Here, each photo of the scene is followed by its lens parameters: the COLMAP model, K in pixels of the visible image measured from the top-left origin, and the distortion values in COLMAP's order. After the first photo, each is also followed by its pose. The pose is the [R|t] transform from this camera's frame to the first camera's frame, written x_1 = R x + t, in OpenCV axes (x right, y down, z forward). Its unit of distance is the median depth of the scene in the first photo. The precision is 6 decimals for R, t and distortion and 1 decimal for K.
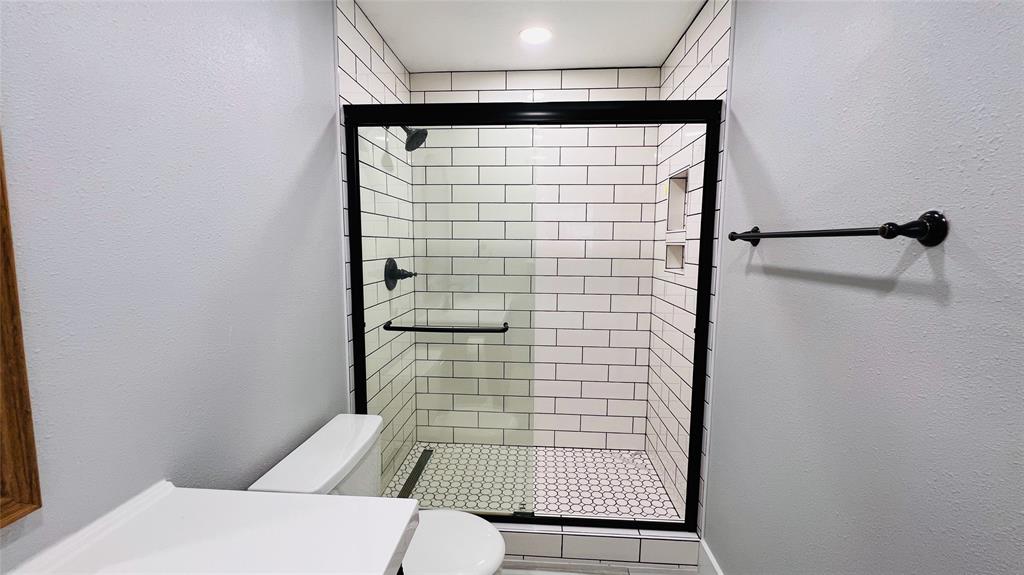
lens RADIAL K [[409.7, 0, 512.0], [0, 409.7, 287.5], [0, 0, 1]] dist [-0.001430, -0.000034]
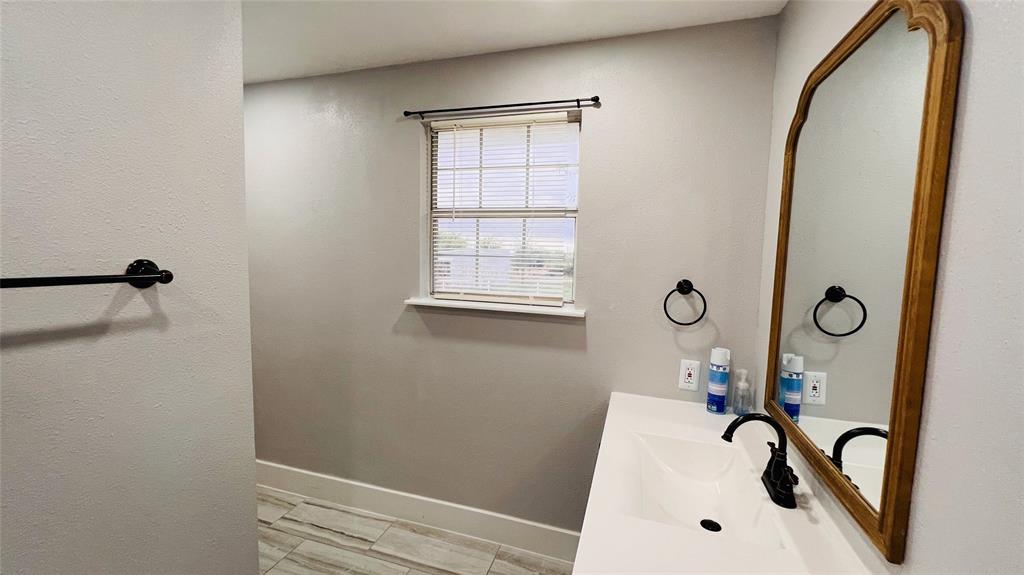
lens RADIAL K [[409.7, 0, 512.0], [0, 409.7, 287.5], [0, 0, 1]] dist [-0.001430, -0.000034]
pose [[-0.971461, -0.051560, 0.231526, -0.341665], [-0.006491, 0.981502, 0.191340, -0.337589], [-0.237109, 0.184376, -0.953826, 1.867338]]
